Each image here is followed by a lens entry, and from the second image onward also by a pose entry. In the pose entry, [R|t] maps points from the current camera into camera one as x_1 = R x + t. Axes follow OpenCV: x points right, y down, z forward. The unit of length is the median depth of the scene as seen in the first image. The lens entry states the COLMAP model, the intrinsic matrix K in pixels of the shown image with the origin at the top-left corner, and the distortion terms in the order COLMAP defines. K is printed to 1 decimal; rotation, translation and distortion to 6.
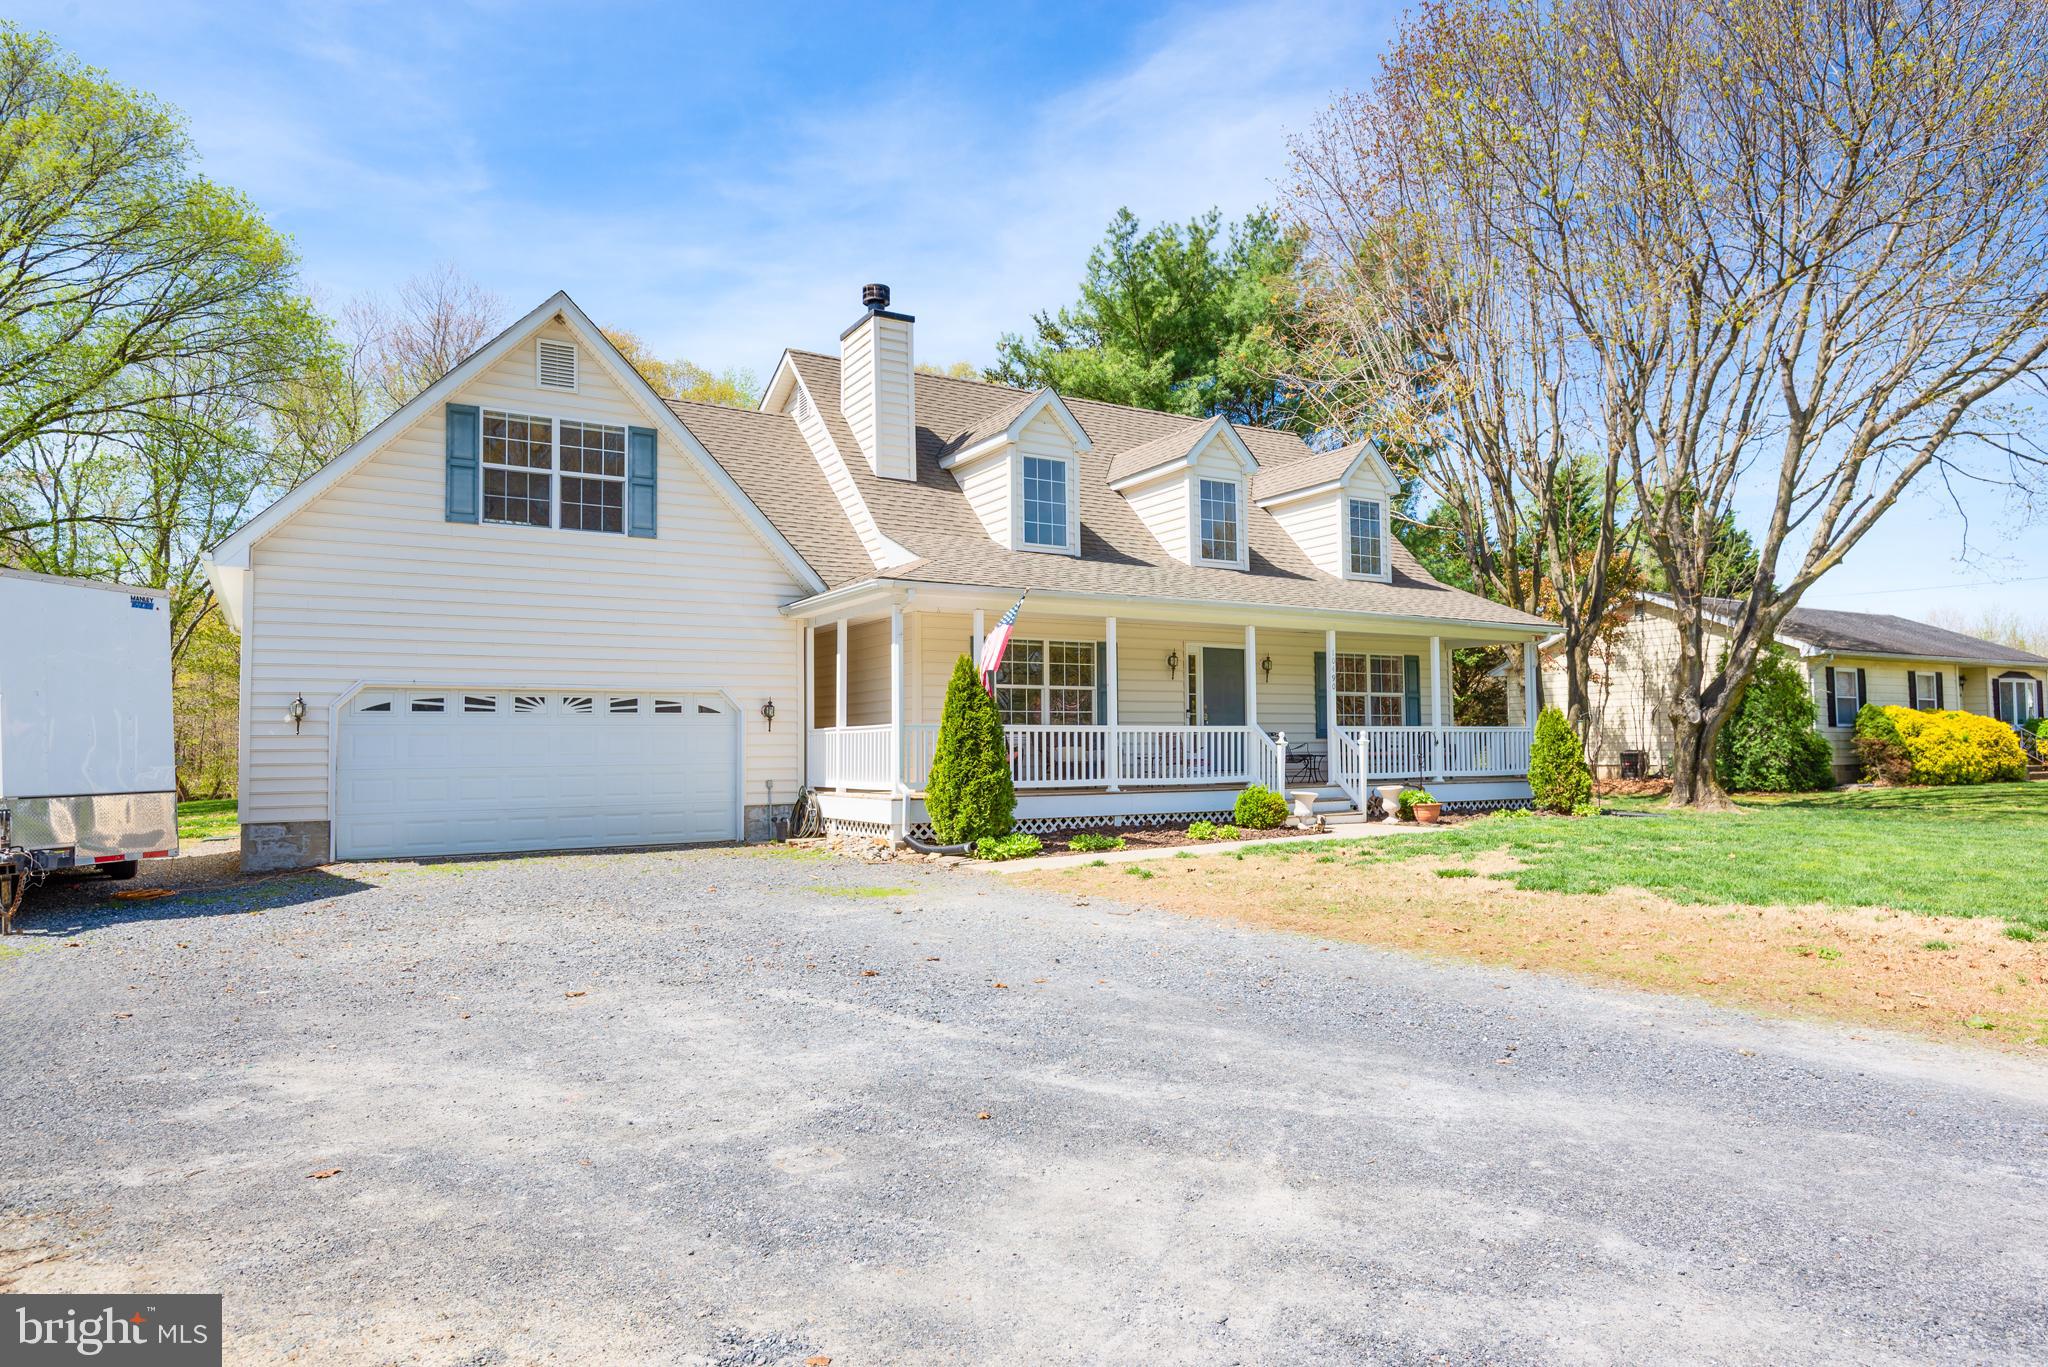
lens RADIAL K [[1236.0, 0, 1024.0], [0, 1236.0, 683.5], [0, 0, 1]] dist [0.031082, -0.079376]
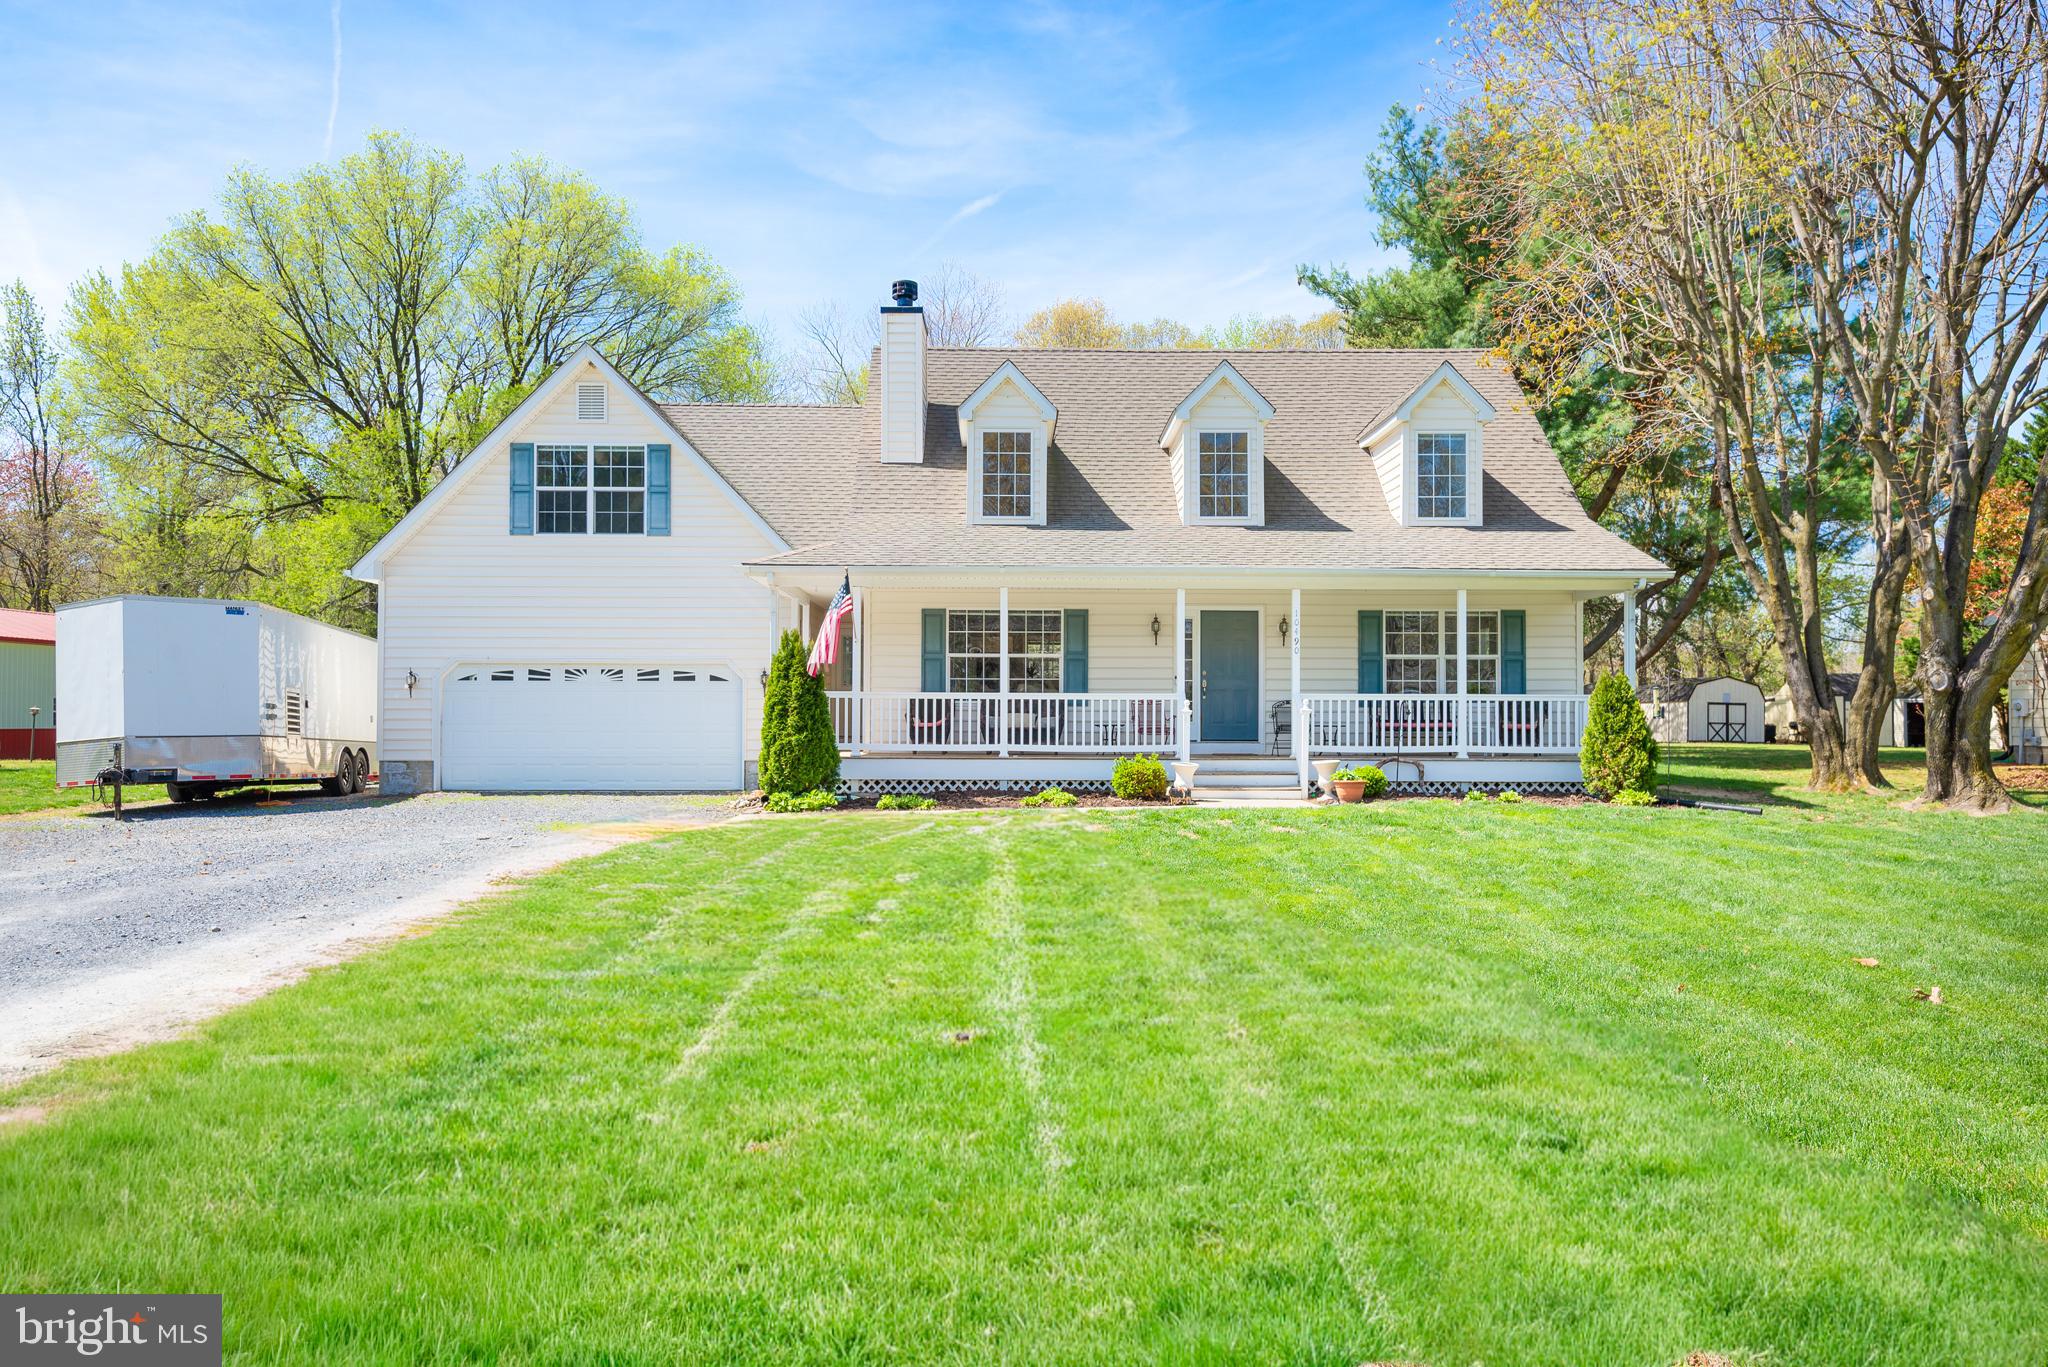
lens RADIAL K [[1374.9, 0, 1024.0], [0, 1374.9, 683.5], [0, 0, 1]] dist [-0.002831, 0.001563]
pose [[0.861276, -0.001022, -0.508137, 0.674186], [0.015975, 0.999558, 0.025067, -0.002238], [0.507886, -0.029707, 0.860912, 0.024741]]
